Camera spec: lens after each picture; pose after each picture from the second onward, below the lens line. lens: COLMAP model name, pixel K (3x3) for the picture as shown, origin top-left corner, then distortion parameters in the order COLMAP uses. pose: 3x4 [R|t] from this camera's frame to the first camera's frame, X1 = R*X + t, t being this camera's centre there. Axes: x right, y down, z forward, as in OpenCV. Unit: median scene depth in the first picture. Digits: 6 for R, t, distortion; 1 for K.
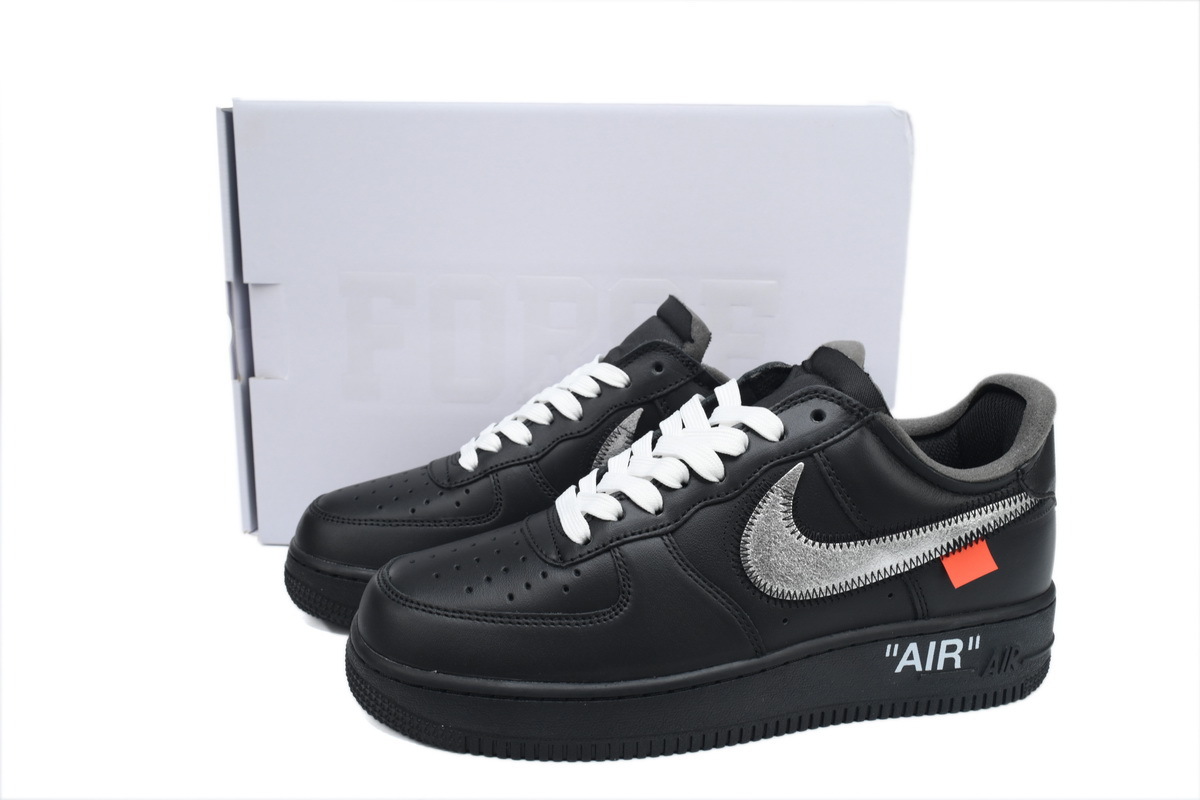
lens RADIAL K [[1003.9, 0, 600.0], [0, 1003.9, 400.0], [0, 0, 1]] dist [0.003005, -0.001038]
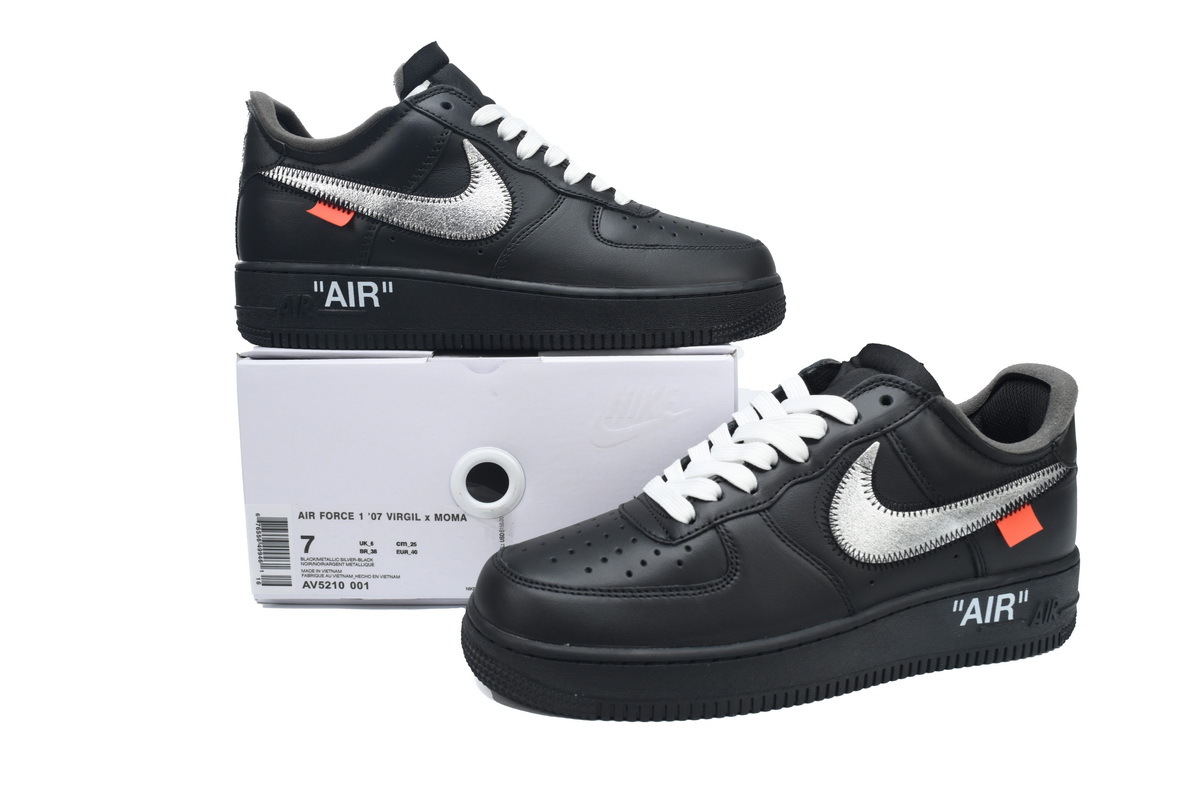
lens RADIAL K [[1003.9, 0, 600.0], [0, 1003.9, 400.0], [0, 0, 1]] dist [0.003005, -0.001038]
pose [[0.993095, -0.031977, 0.112874, -0.233596], [0.036206, 0.998710, -0.035613, 0.043966], [-0.111590, 0.039454, 0.992971, -0.089181]]
